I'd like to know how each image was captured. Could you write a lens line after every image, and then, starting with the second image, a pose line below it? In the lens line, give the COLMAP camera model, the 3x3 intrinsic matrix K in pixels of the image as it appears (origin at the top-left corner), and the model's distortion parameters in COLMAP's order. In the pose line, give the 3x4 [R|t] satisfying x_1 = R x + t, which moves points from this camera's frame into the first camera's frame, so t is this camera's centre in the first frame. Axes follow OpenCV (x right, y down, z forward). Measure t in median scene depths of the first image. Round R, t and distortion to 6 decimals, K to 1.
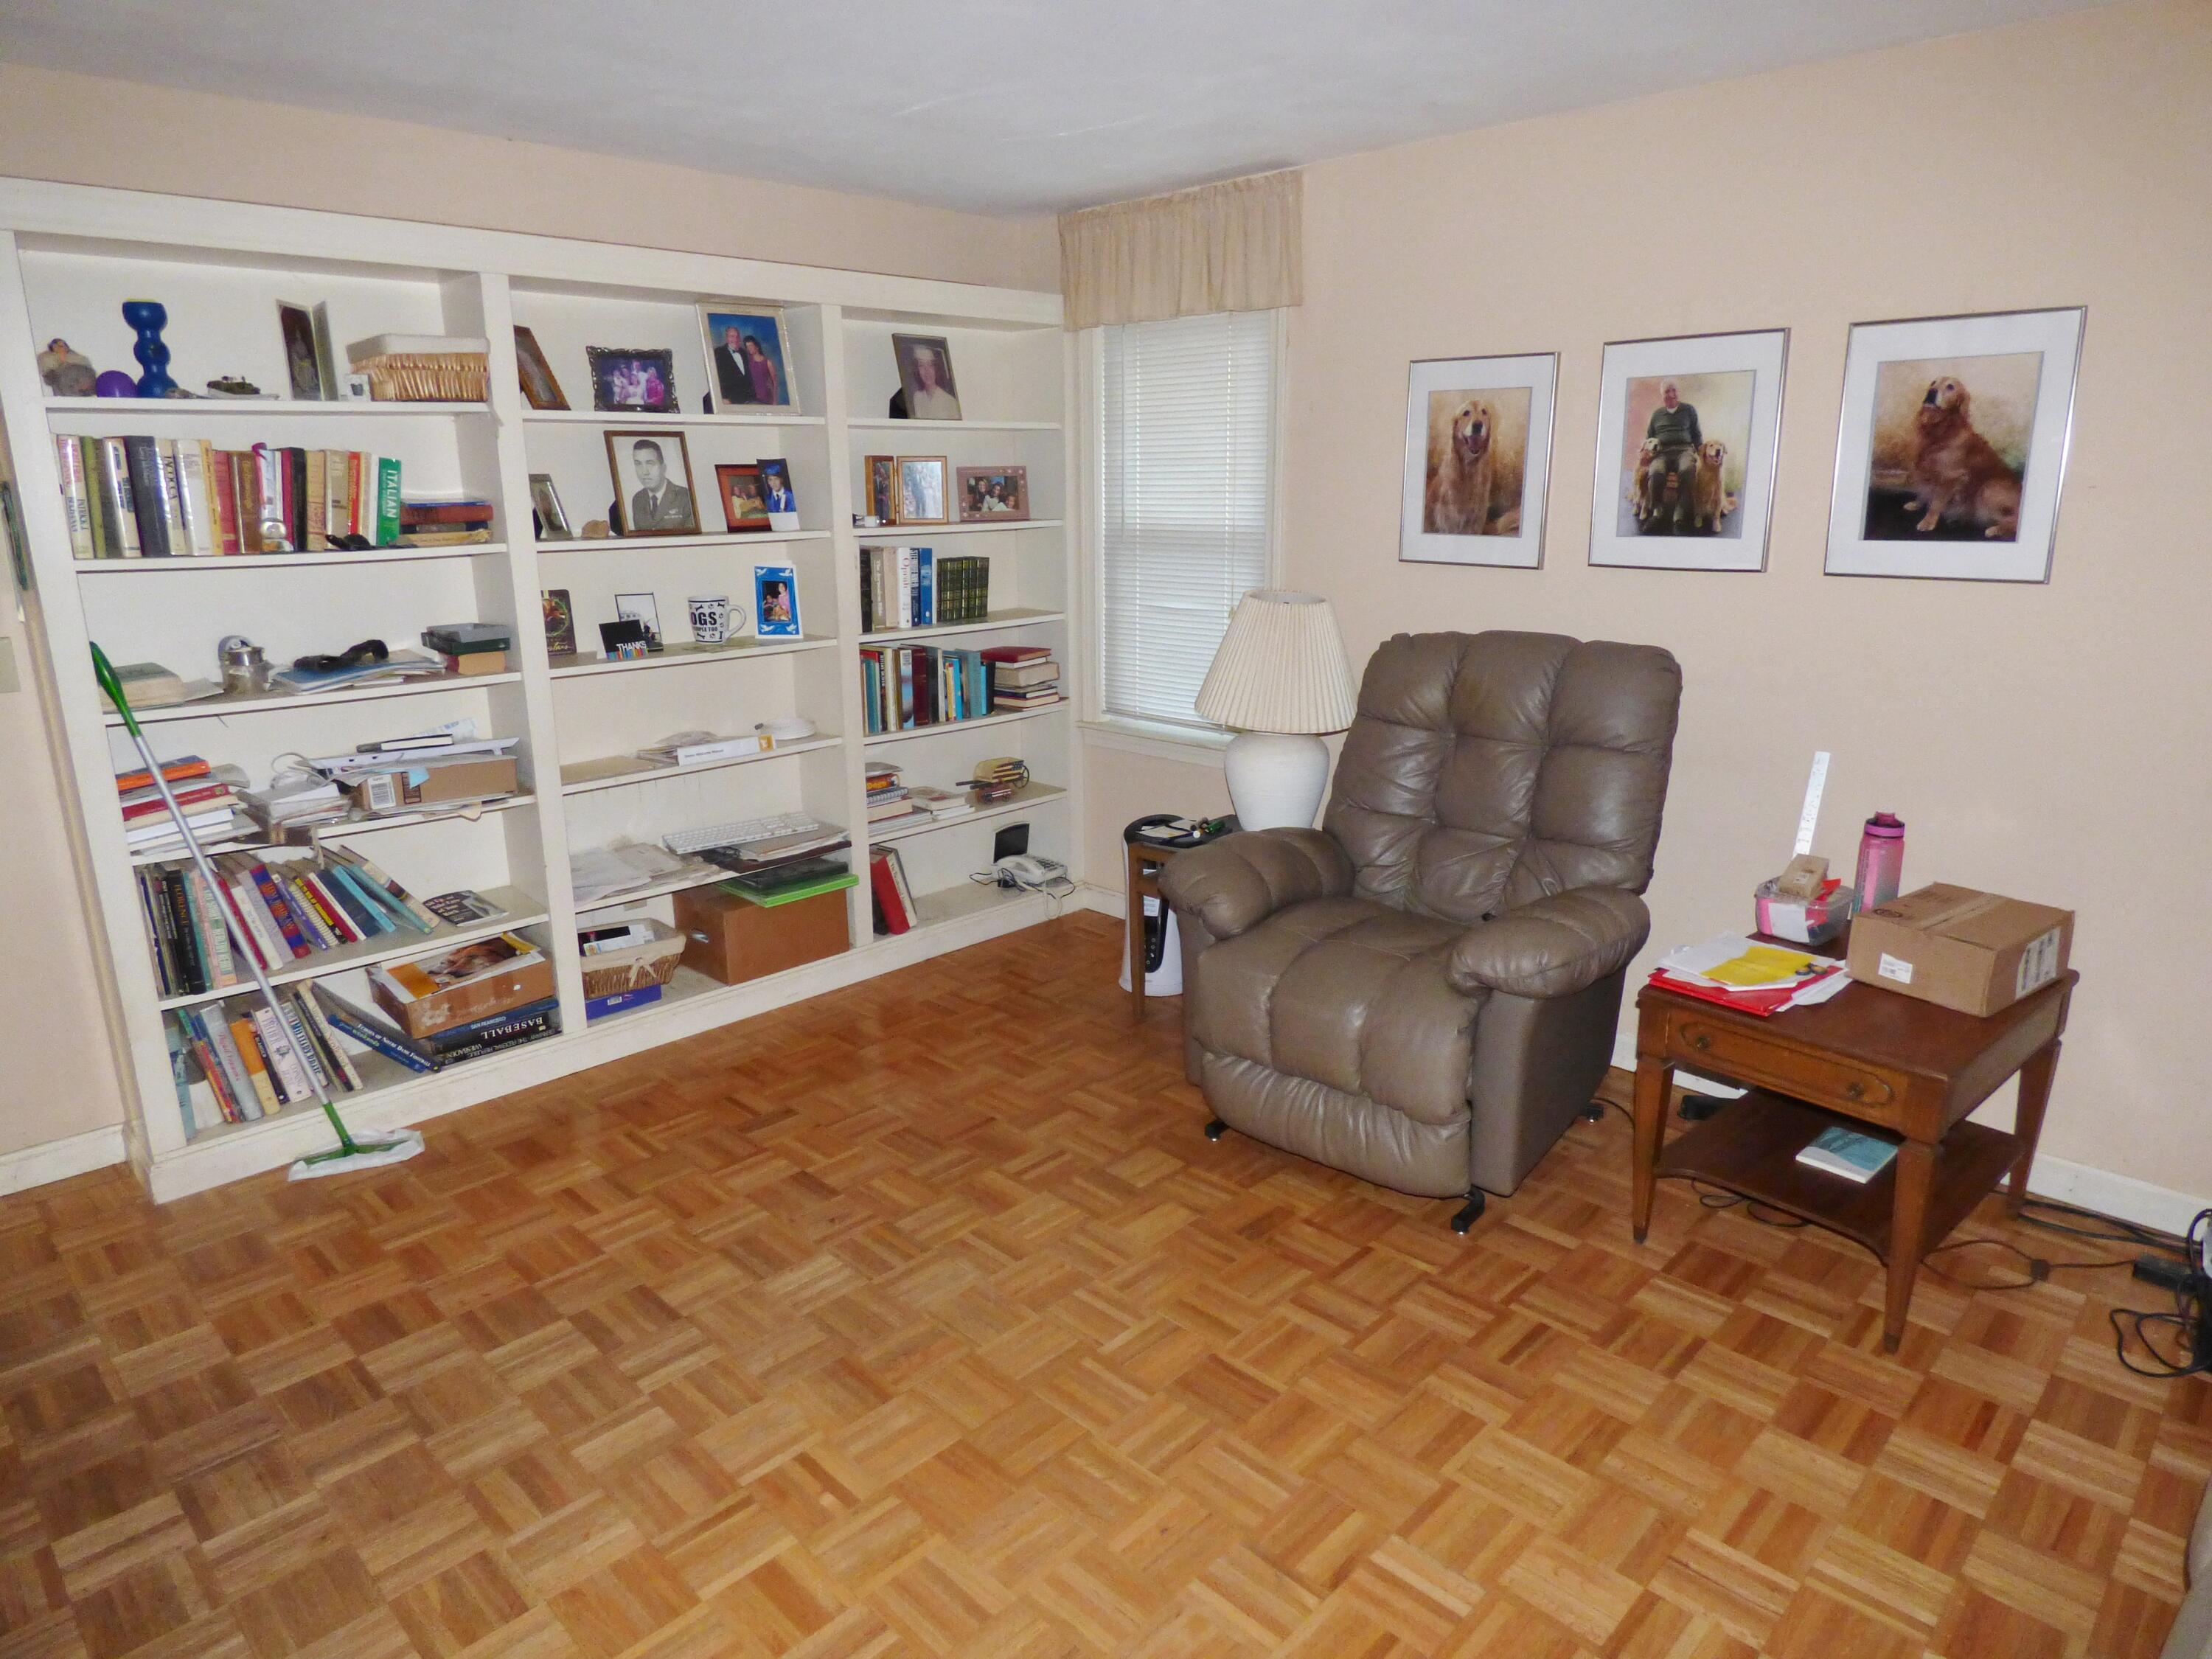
lens RADIAL K [[1349.3, 0, 1106.0], [0, 1349.3, 829.5], [0, 0, 1]] dist [-0.027860, -0.001833]
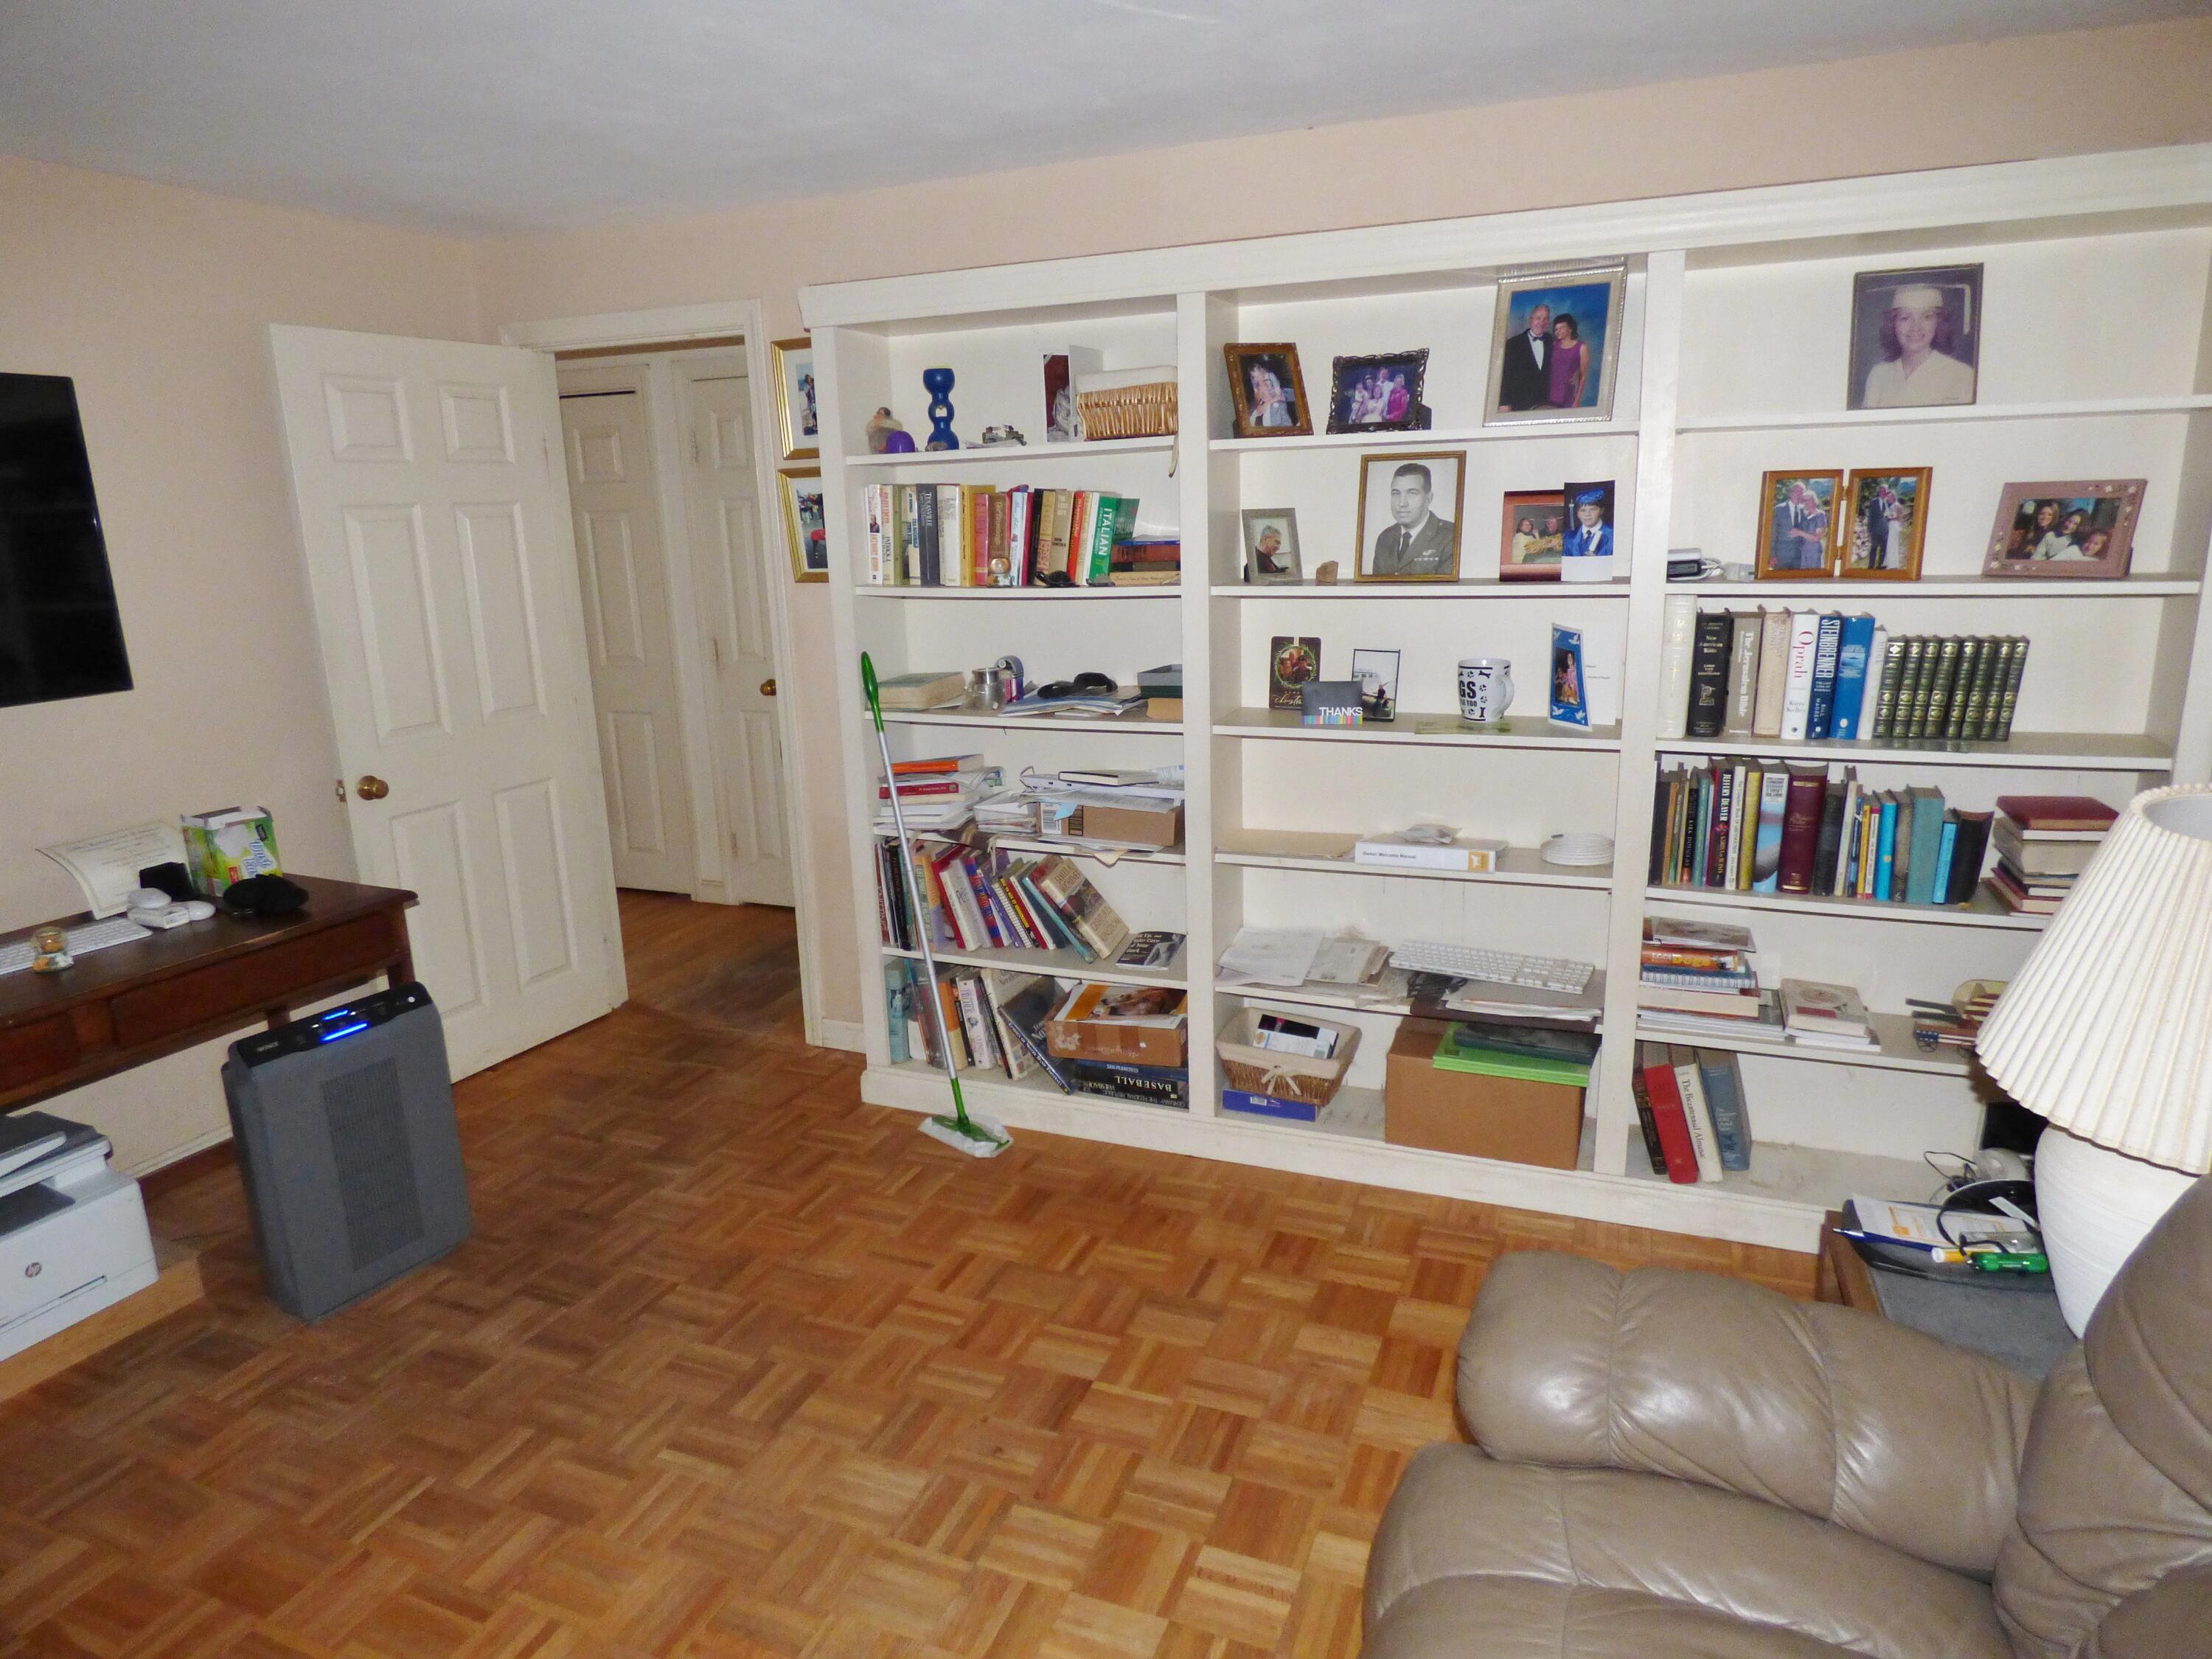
lens RADIAL K [[1331.3, 0, 1106.0], [0, 1331.3, 829.5], [0, 0, 1]] dist [-0.030402, 0.000011]
pose [[0.371871, 0.213051, -0.903505, 0.354666], [-0.206923, 0.967842, 0.143055, -0.152098], [0.904928, 0.133758, 0.403998, 0.535530]]
